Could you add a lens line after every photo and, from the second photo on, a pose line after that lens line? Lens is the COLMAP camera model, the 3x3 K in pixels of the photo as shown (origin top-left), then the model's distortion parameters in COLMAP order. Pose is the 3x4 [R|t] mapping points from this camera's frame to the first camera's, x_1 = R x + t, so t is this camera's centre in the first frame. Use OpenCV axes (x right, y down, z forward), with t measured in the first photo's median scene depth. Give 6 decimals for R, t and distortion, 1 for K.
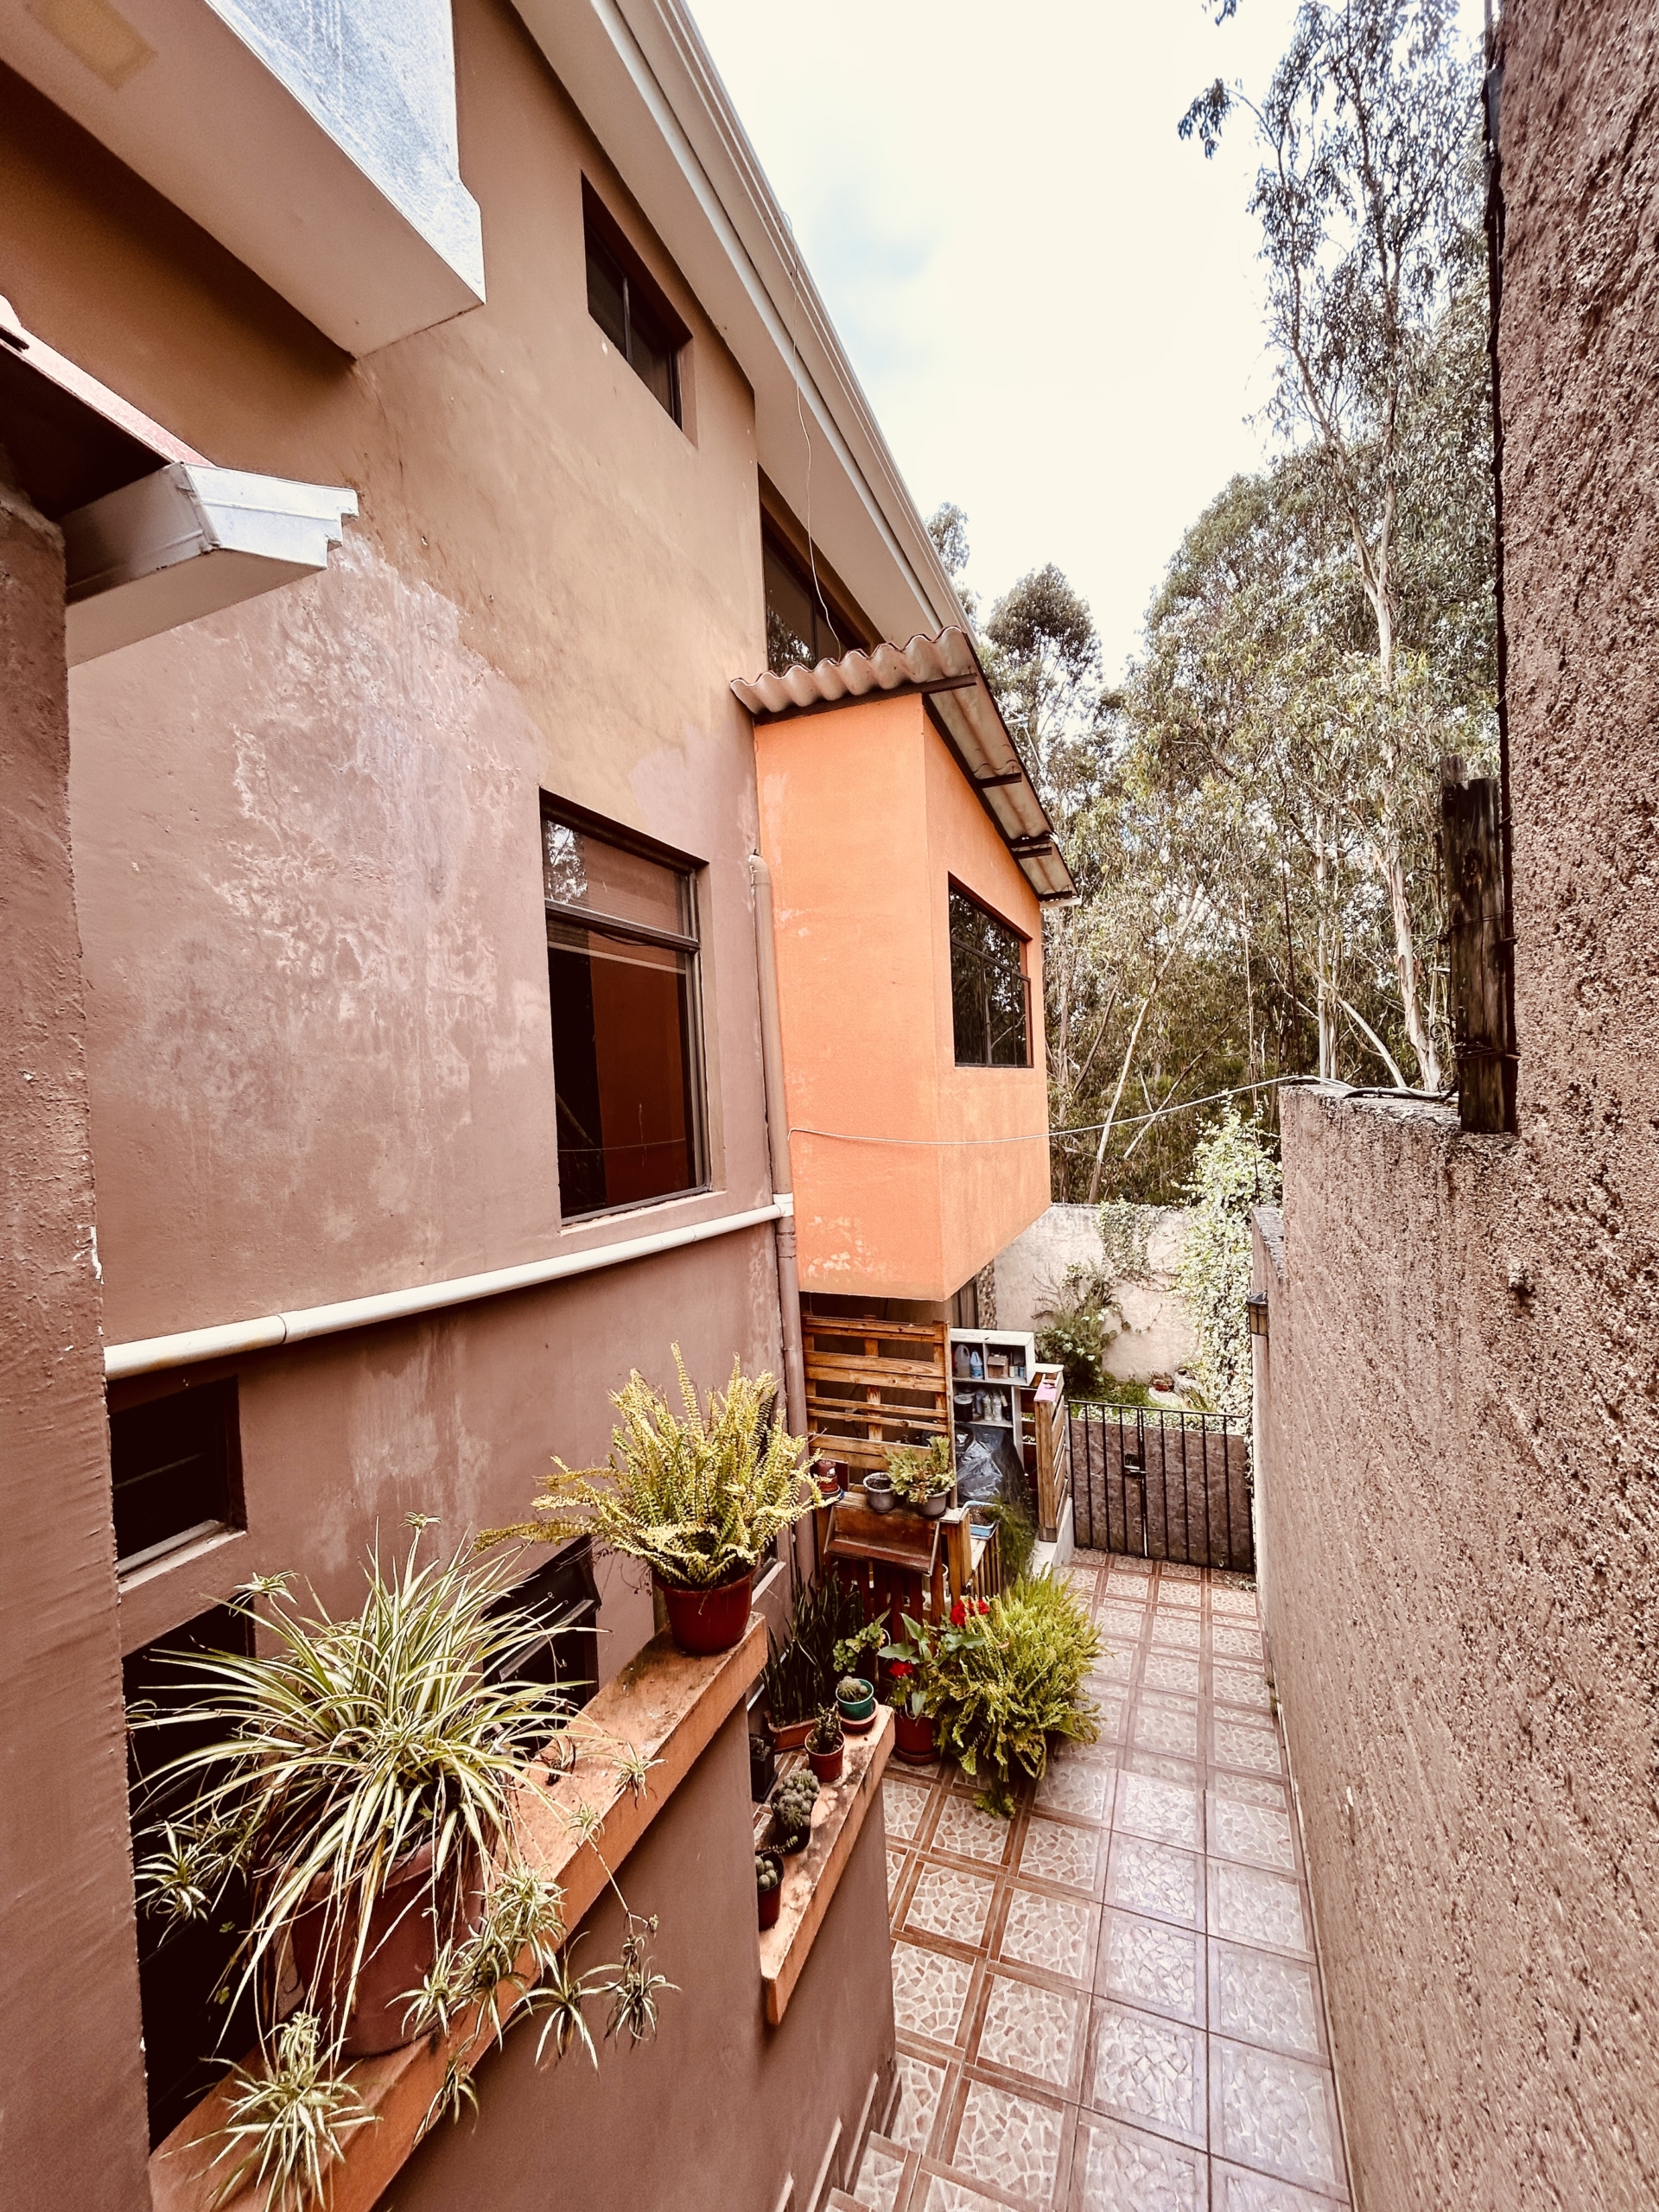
lens RADIAL K [[892.2, 0, 829.2], [0, 892.2, 1107.7], [0, 0, 1]] dist [-0.005606, 0.002488]
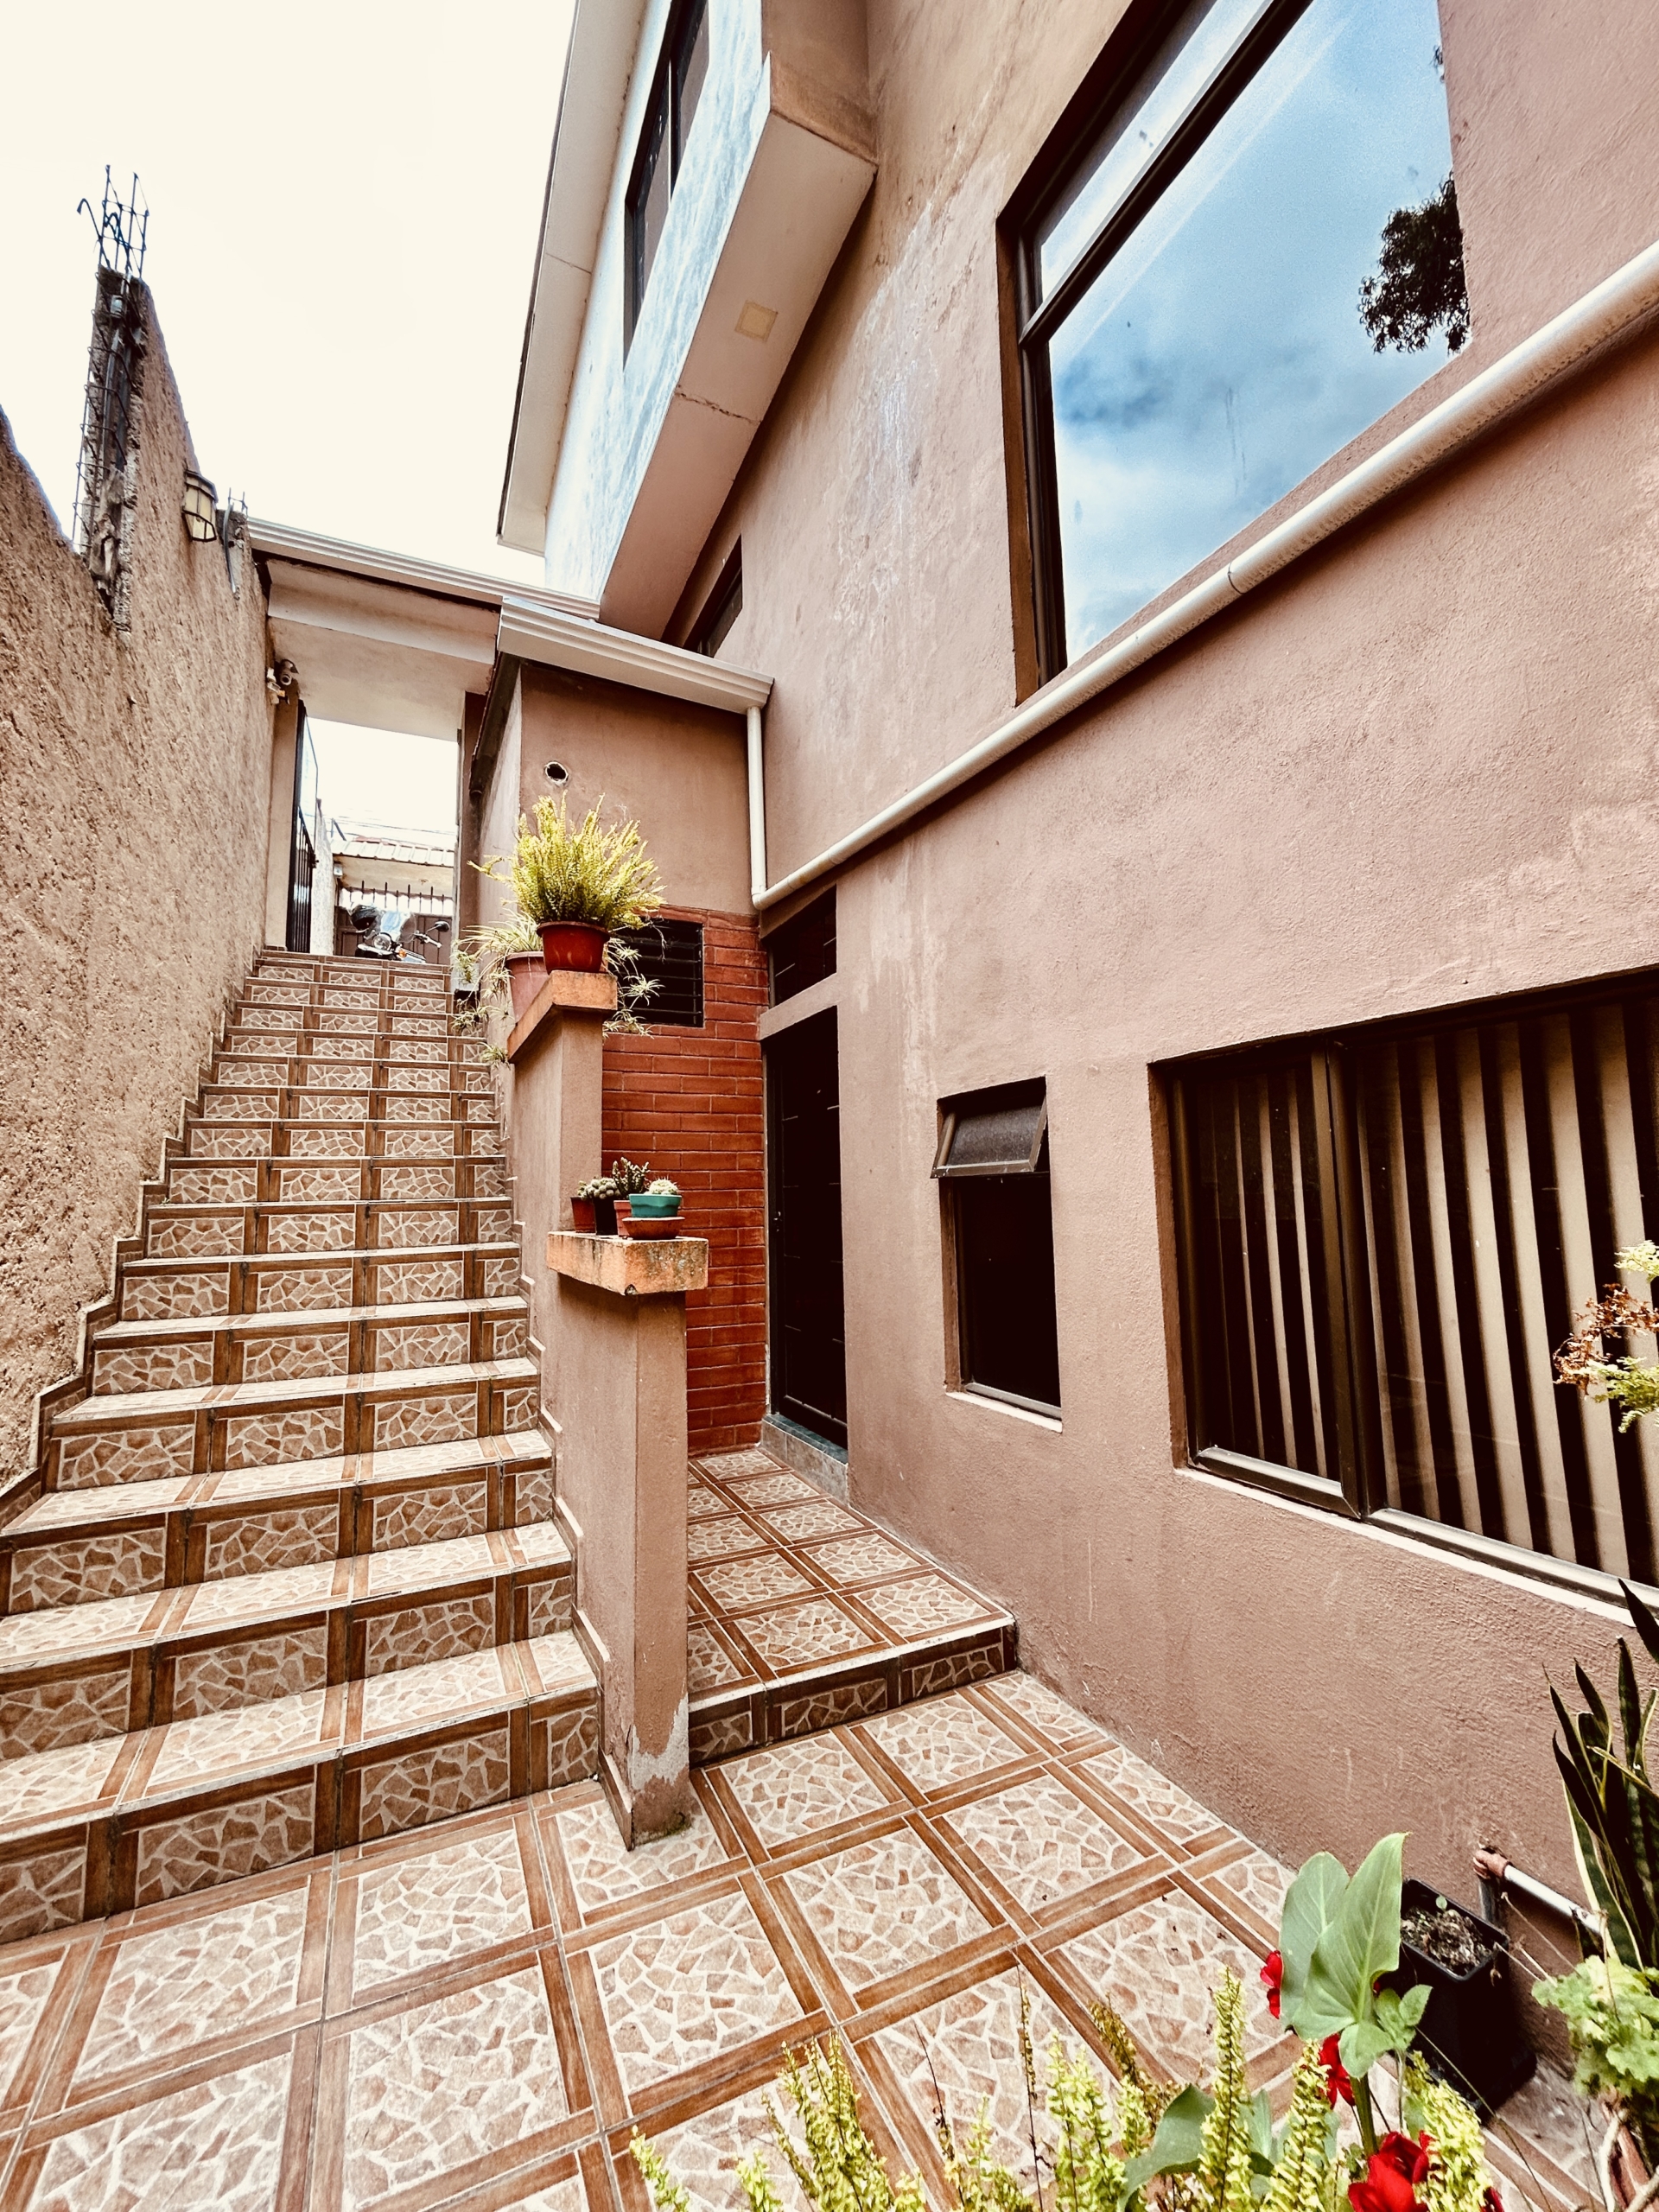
lens RADIAL K [[892.2, 0, 811.9], [0, 892.2, 1100.3], [0, 0, 1]] dist [-0.005606, 0.002488]
pose [[-0.669877, -0.022228, -0.742139, 0.109175], [0.035339, 0.997464, -0.061774, 0.140940], [0.741631, -0.067607, -0.667393, 0.357186]]
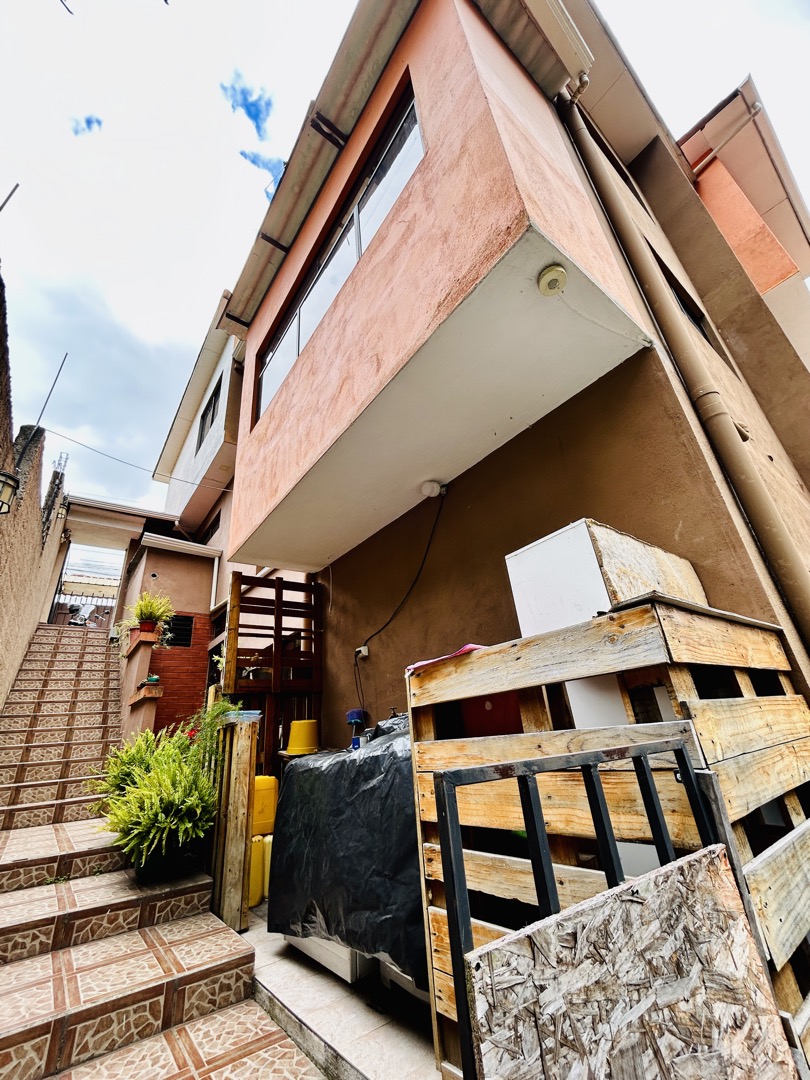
lens RADIAL K [[435.6, 0, 408.0], [0, 435.6, 541.1], [0, 0, 1]] dist [-0.005606, 0.002488]
pose [[-0.490528, -0.279479, -0.825393, 0.217692], [0.089889, 0.925896, -0.366930, 0.182678], [0.866777, -0.254183, -0.429055, 0.558364]]
